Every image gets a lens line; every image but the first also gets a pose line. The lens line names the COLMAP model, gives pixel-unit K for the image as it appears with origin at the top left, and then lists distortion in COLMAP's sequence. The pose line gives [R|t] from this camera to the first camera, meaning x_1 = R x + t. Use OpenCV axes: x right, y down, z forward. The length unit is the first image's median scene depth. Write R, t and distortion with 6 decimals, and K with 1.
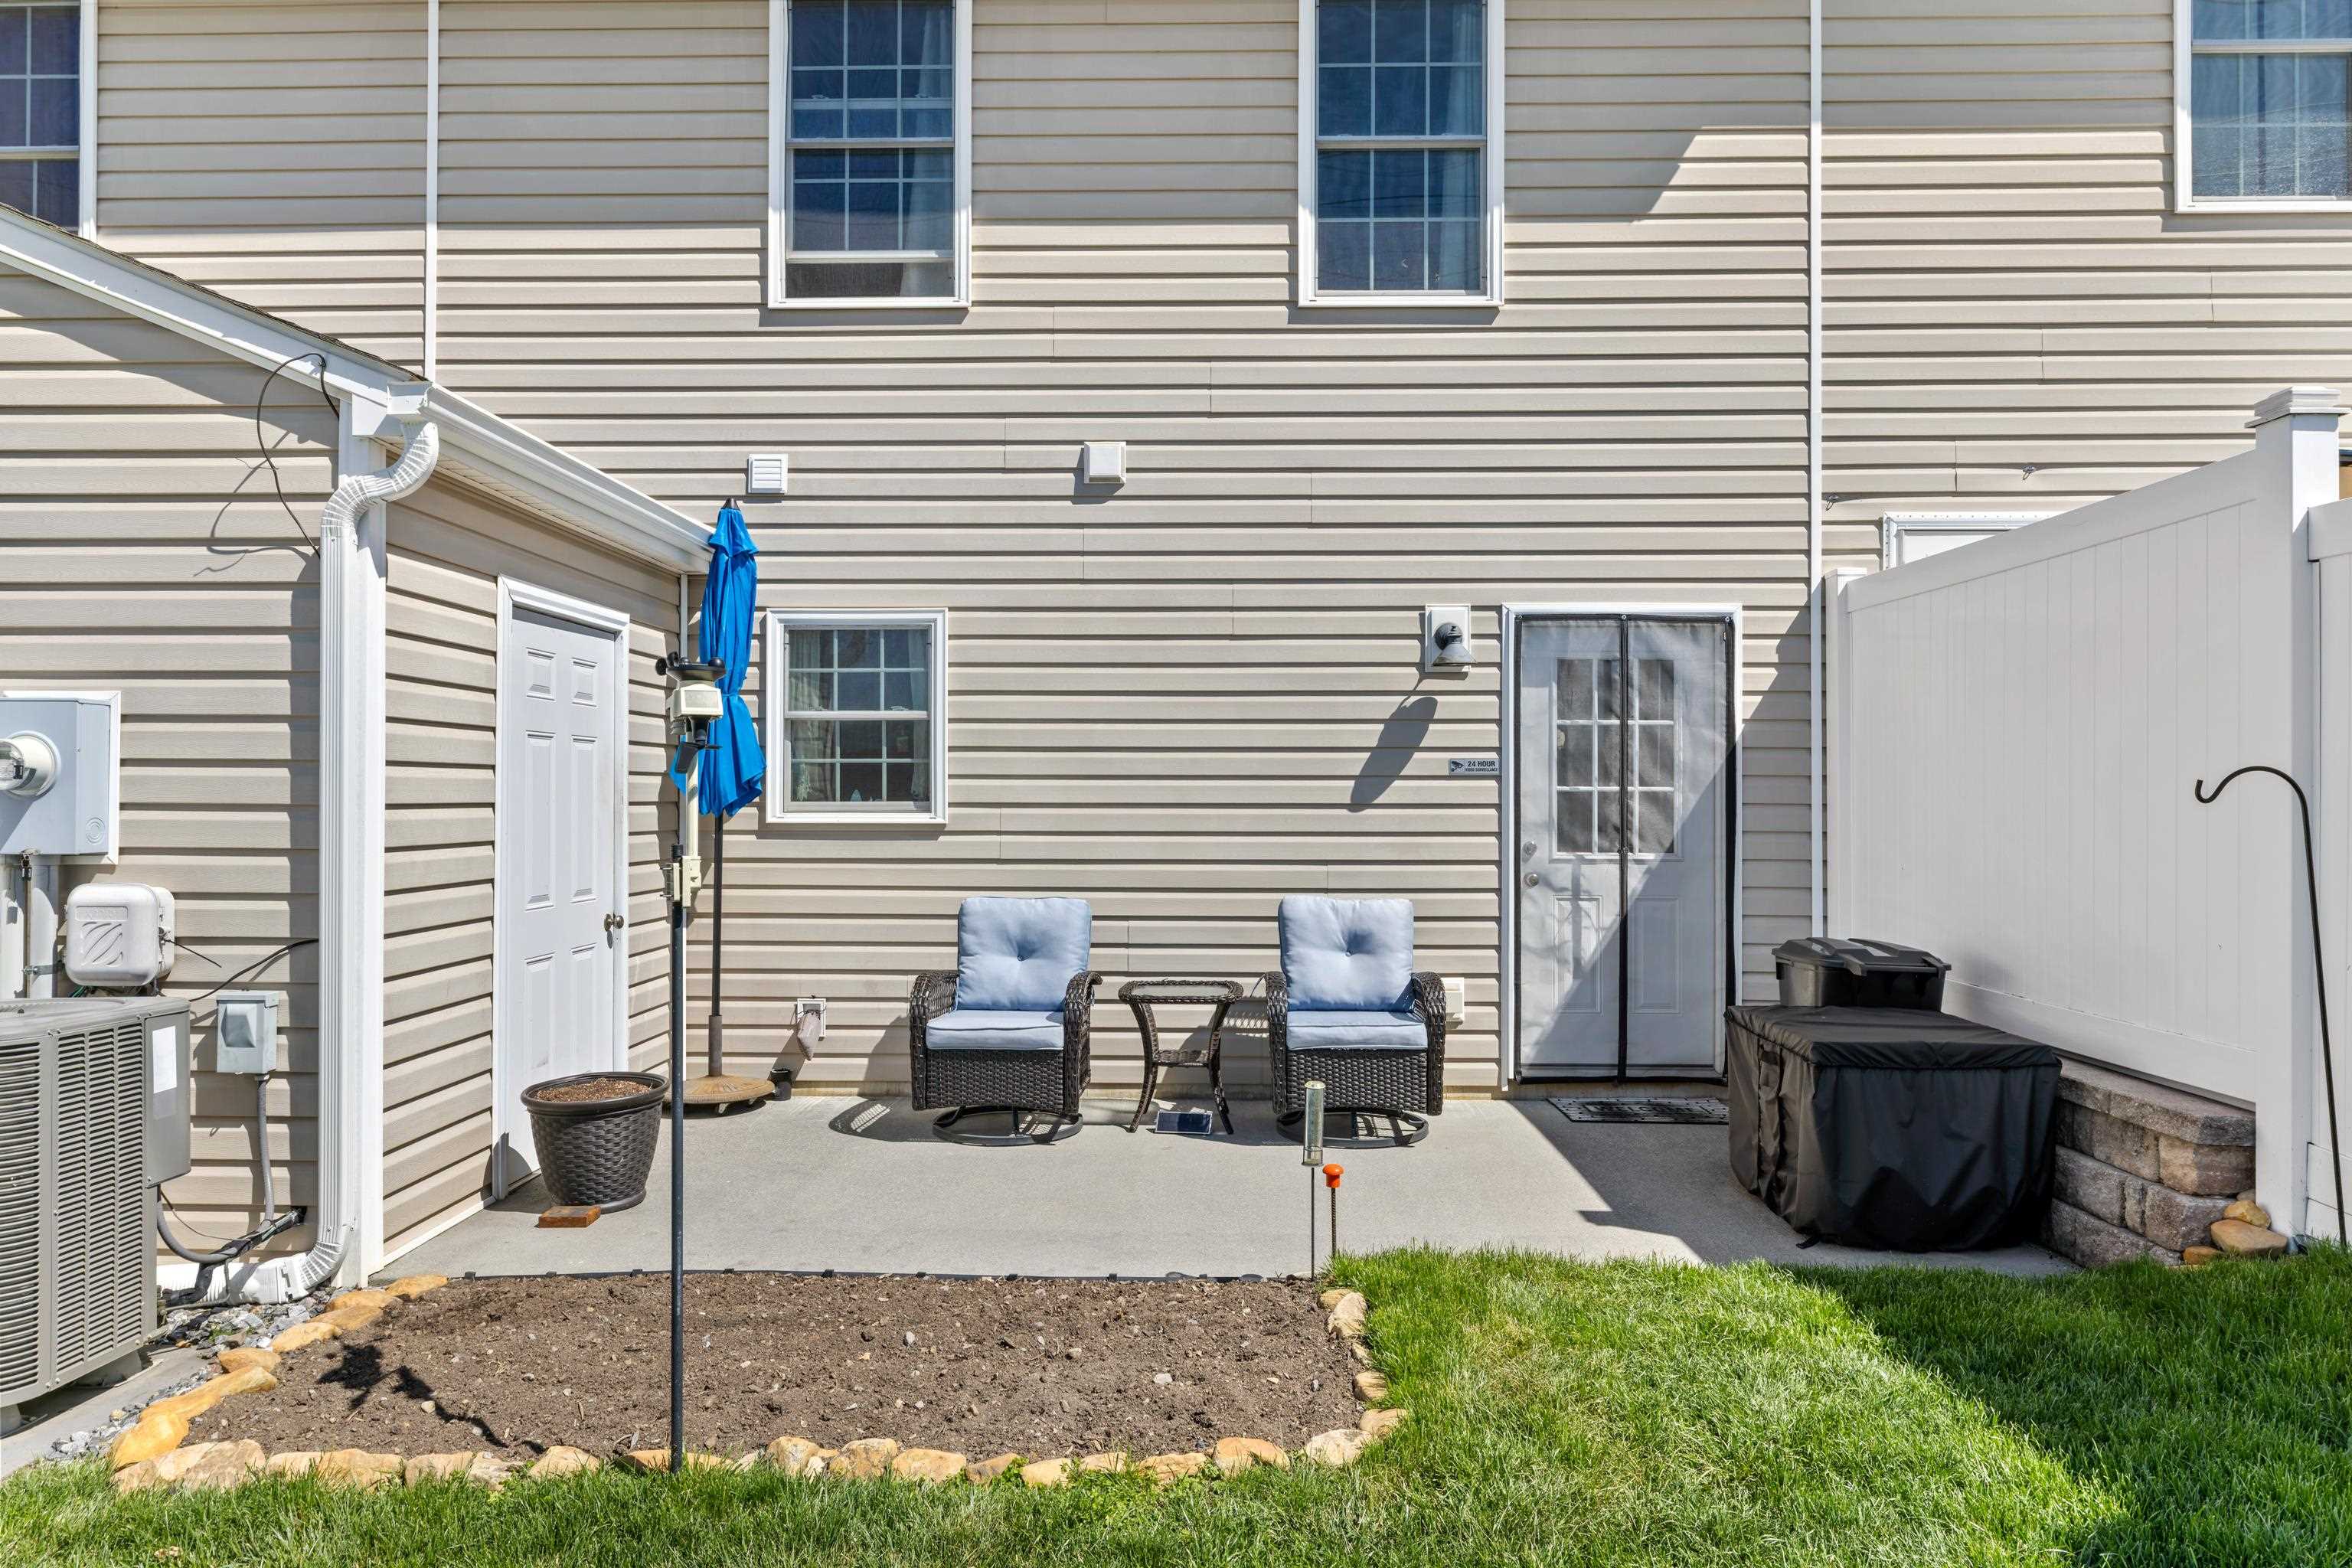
lens RADIAL K [[1407.0, 0, 1176.0], [0, 1407.0, 784.0], [0, 0, 1]] dist [-0.000245, 0.000563]
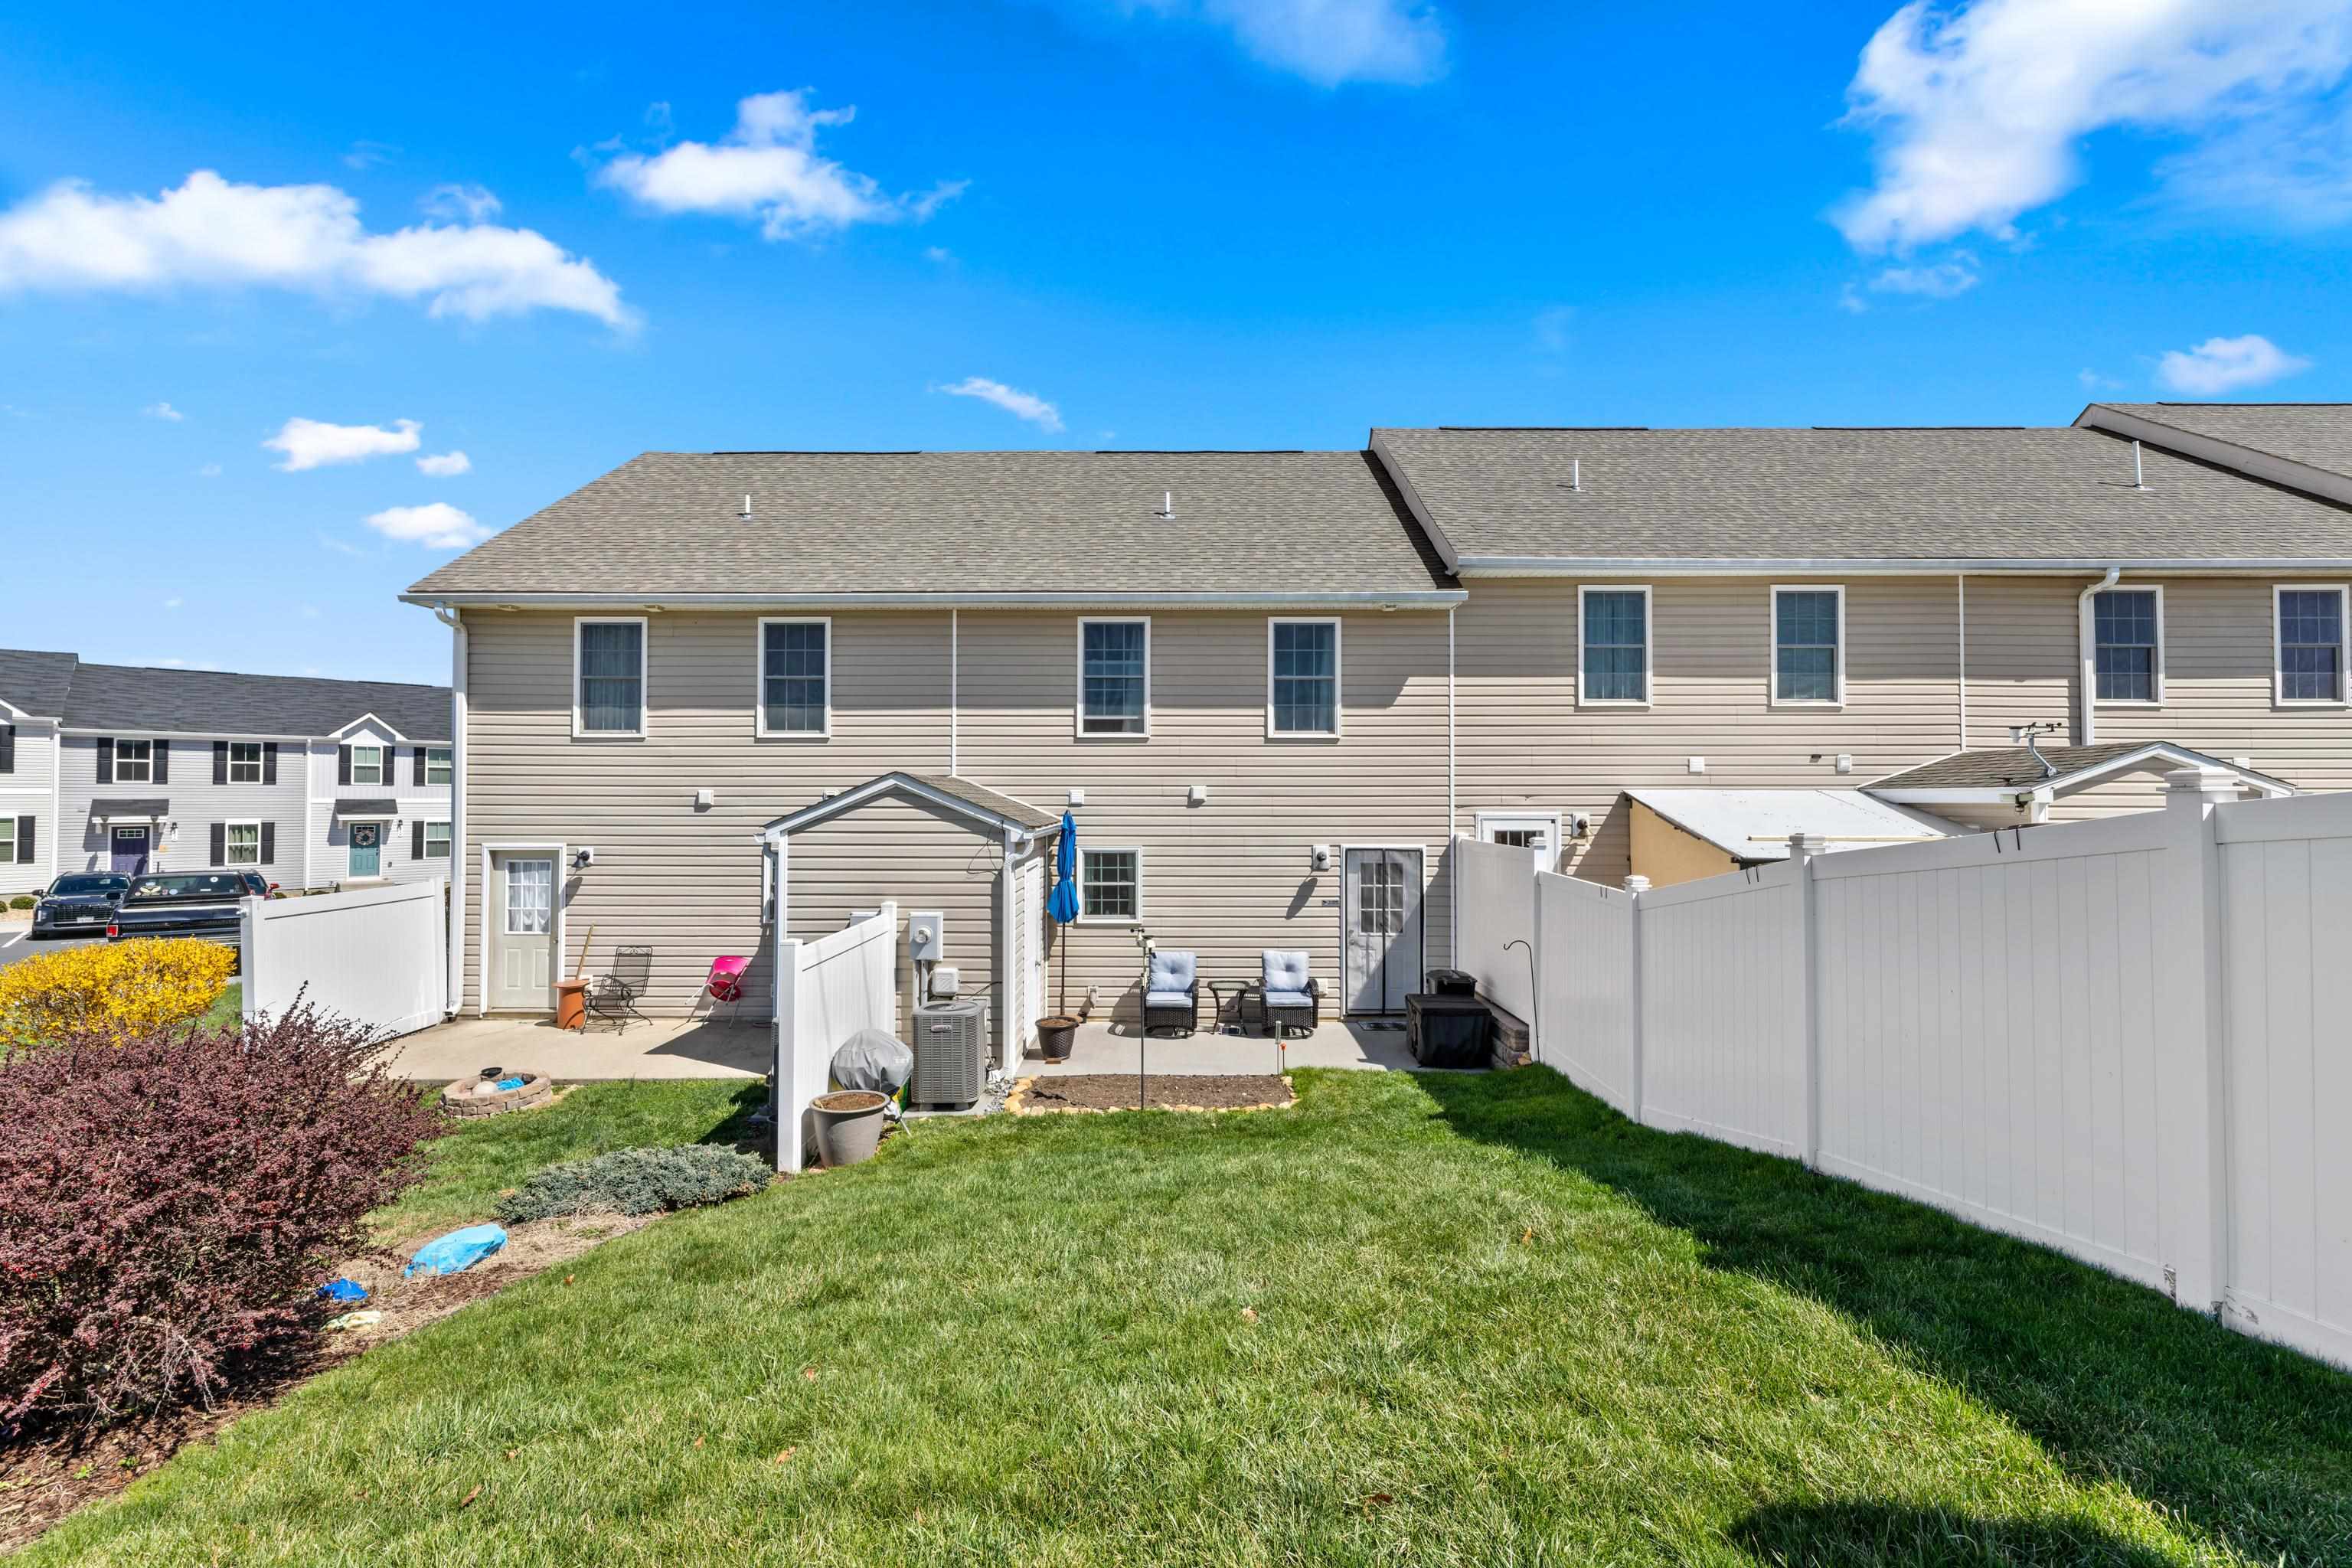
lens RADIAL K [[990.3, 0, 1175.9], [0, 990.3, 777.3], [0, 0, 1]] dist [0.000045, 0.000265]
pose [[0.999862, 0.000060, 0.016604, -0.129358], [0.000062, 0.999973, -0.007355, -0.247974], [-0.016604, 0.007355, 0.999835, -0.968659]]
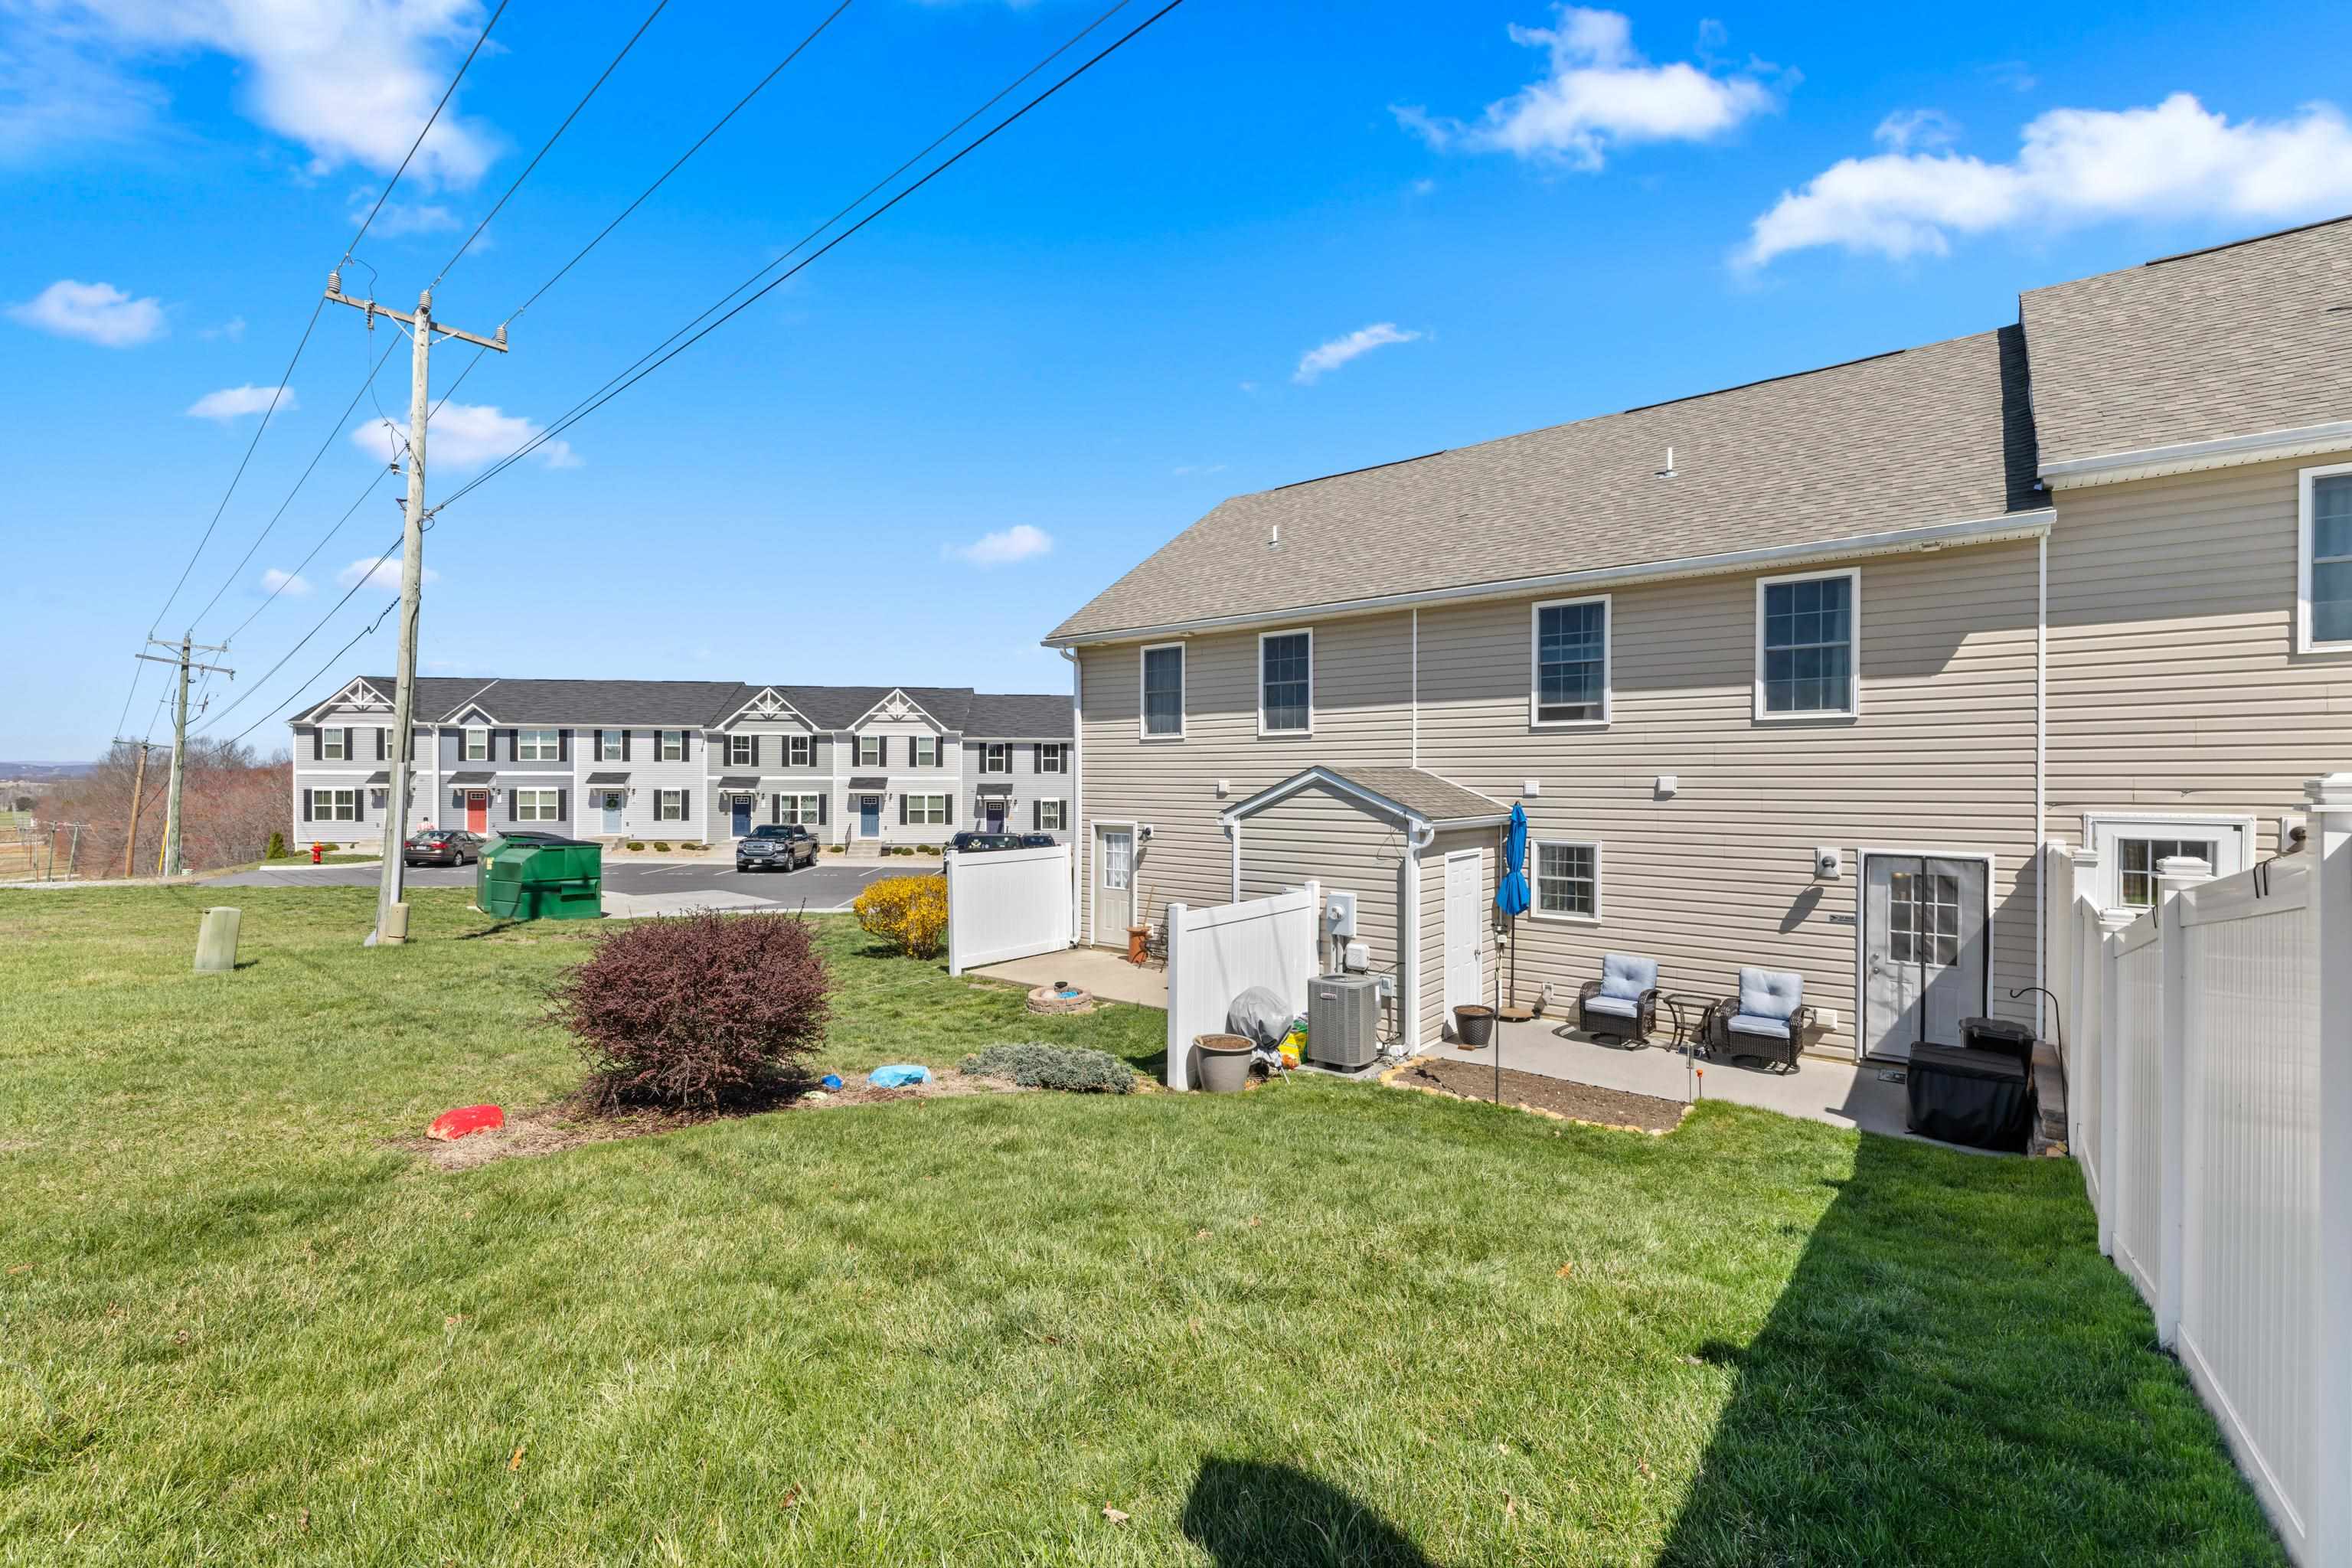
lens RADIAL K [[989.4, 0, 1176.0], [0, 989.4, 784.0], [0, 0, 1]] dist [-0.000800, 0.000323]
pose [[0.790394, 0.003001, -0.612591, 0.340361], [0.006256, 0.999896, 0.012970, -0.260396], [0.612567, -0.014084, 0.790294, -0.937349]]
